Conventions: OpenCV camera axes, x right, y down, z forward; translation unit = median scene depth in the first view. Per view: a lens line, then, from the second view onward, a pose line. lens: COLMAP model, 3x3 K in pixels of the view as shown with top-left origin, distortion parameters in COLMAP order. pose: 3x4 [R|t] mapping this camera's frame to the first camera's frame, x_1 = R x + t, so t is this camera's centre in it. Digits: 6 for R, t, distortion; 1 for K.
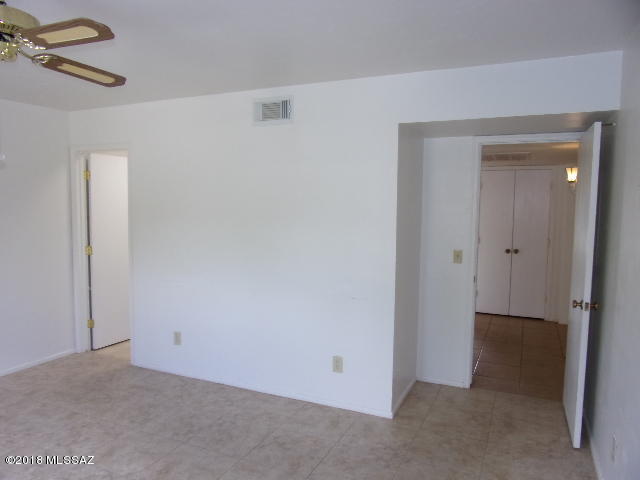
lens RADIAL K [[459.6, 0, 315.7], [0, 459.6, 245.2], [0, 0, 1]] dist [-0.033534, 0.005007]
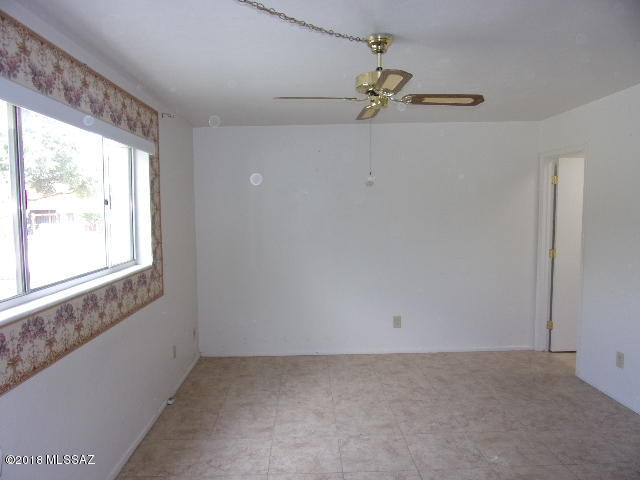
lens RADIAL K [[459.6, 0, 315.4], [0, 459.6, 236.7], [0, 0, 1]] dist [-0.033534, 0.005007]
pose [[0.436567, 0.036216, -0.898942, 0.243544], [-0.060533, 0.998108, 0.010813, -0.006501], [0.897633, 0.049695, 0.437933, 0.099099]]
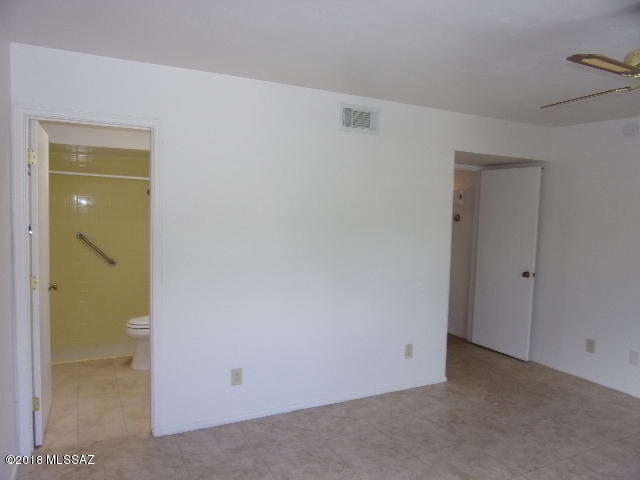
lens RADIAL K [[459.6, 0, 317.4], [0, 459.6, 240.2], [0, 0, 1]] dist [-0.033534, 0.005007]
pose [[0.619354, -0.041319, 0.784024, -0.951191], [0.049281, 0.998691, 0.013702, -0.042892], [-0.783564, 0.030152, 0.620580, 0.444452]]
